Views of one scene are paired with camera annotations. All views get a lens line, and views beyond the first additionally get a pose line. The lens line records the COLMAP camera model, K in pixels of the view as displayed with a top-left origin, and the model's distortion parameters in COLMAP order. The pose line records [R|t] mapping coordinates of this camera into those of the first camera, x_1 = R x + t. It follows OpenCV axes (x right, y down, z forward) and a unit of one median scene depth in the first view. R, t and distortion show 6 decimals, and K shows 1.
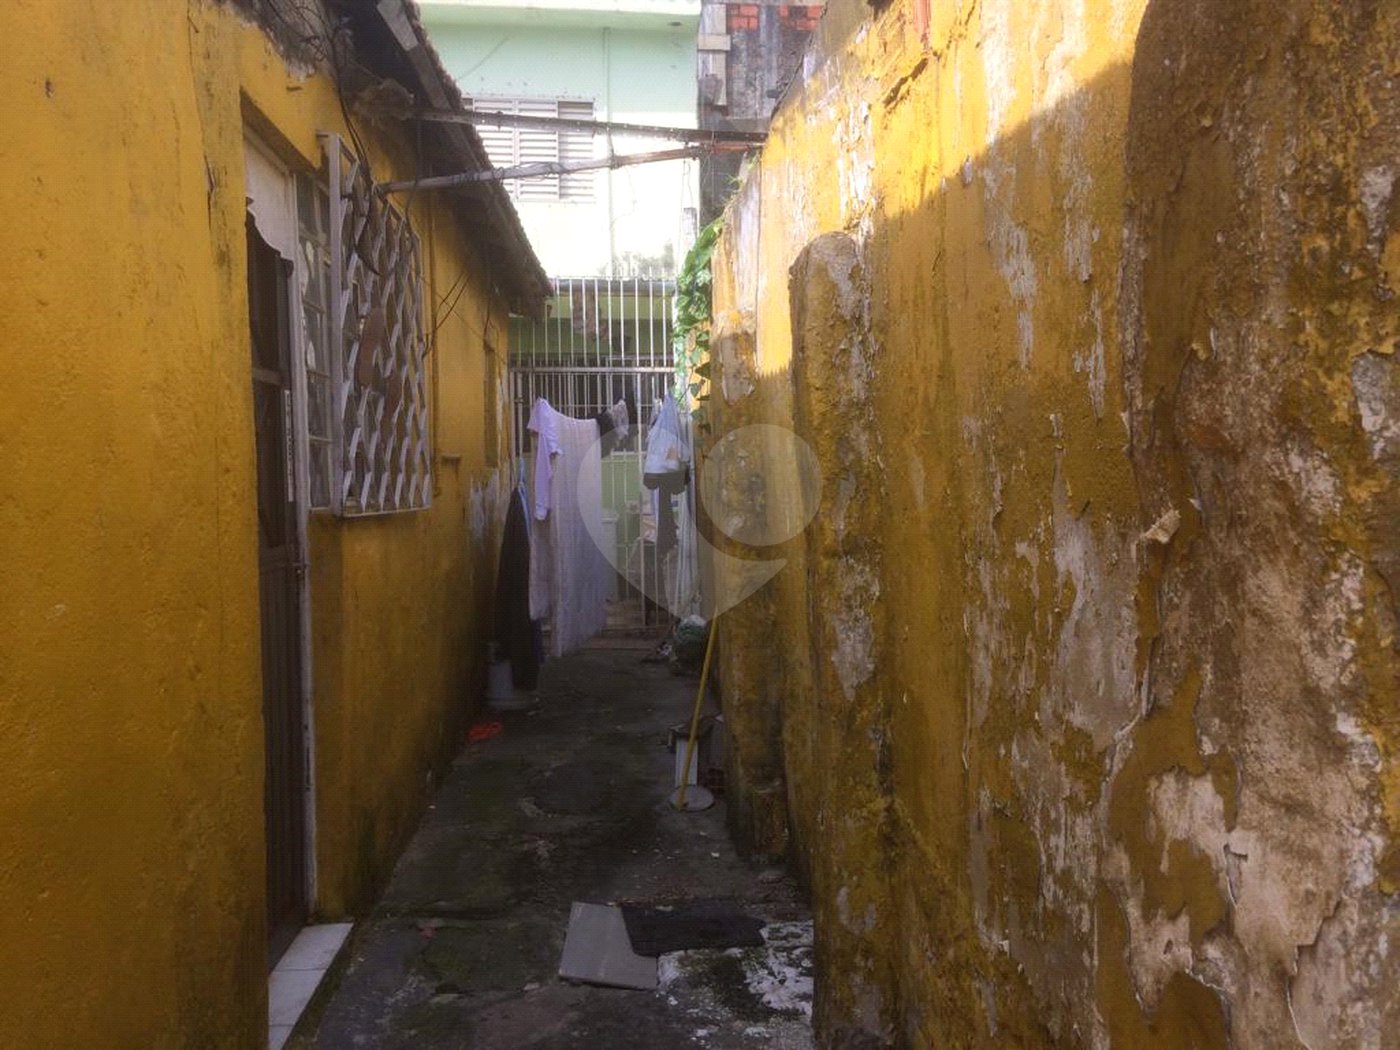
lens RADIAL K [[1186.7, 0, 706.3], [0, 1186.7, 520.2], [0, 0, 1]] dist [0.092442, -0.142439]
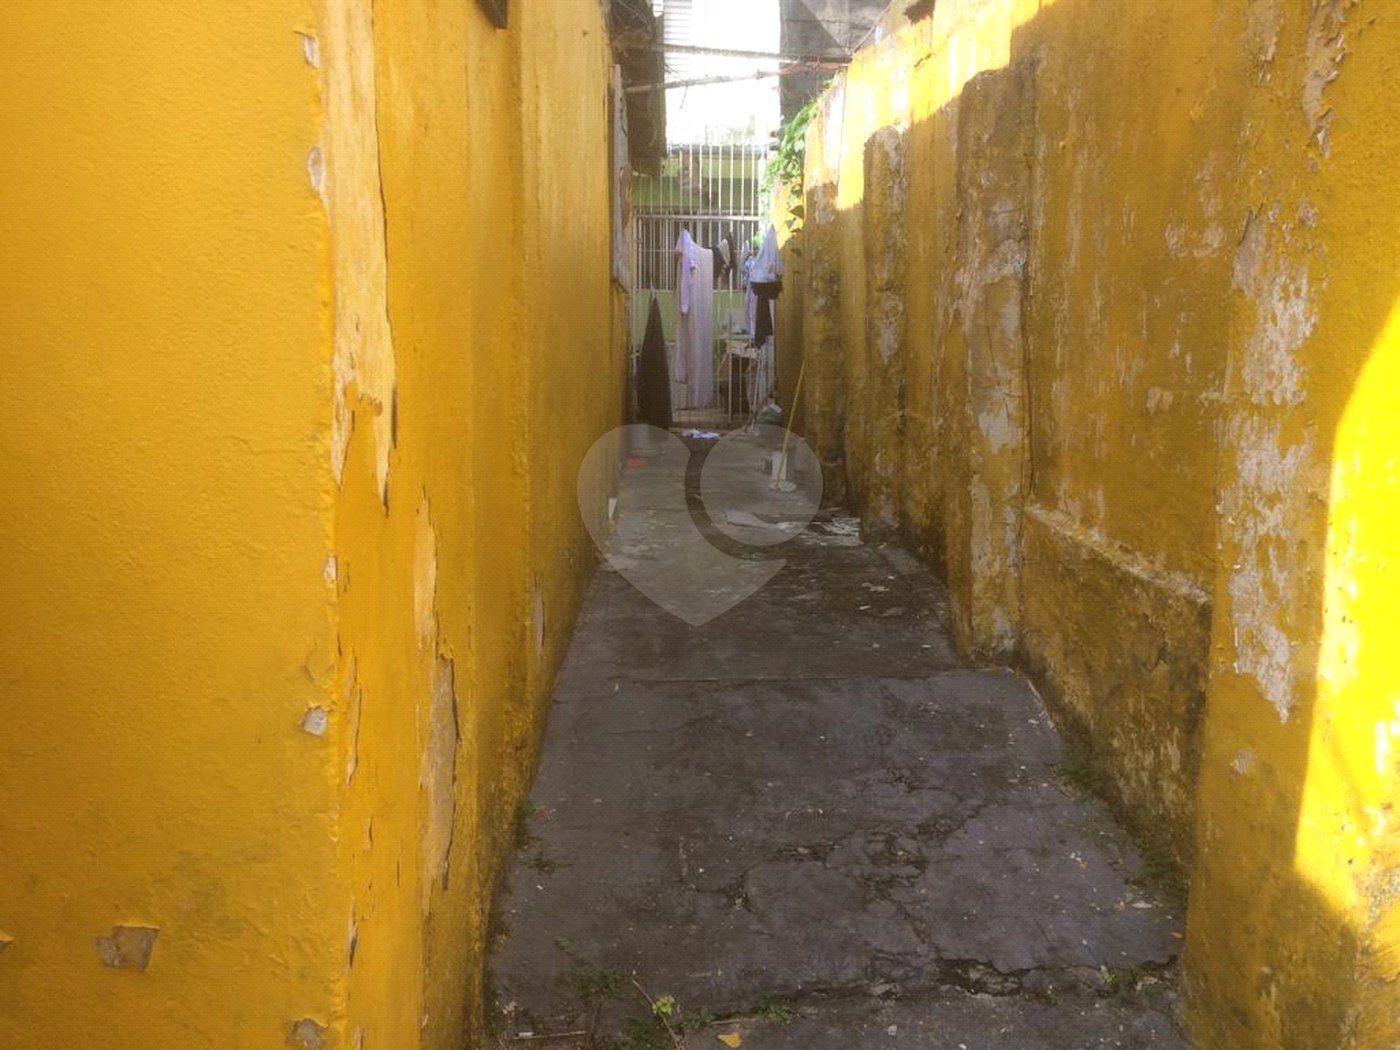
lens RADIAL K [[1186.7, 0, 694.9], [0, 1186.7, 531.7], [0, 0, 1]] dist [0.092442, -0.142439]
pose [[0.998718, 0.027959, -0.042203, -0.070802], [-0.022921, 0.993046, 0.115474, 0.131552], [0.045139, -0.114359, 0.992414, -0.682054]]
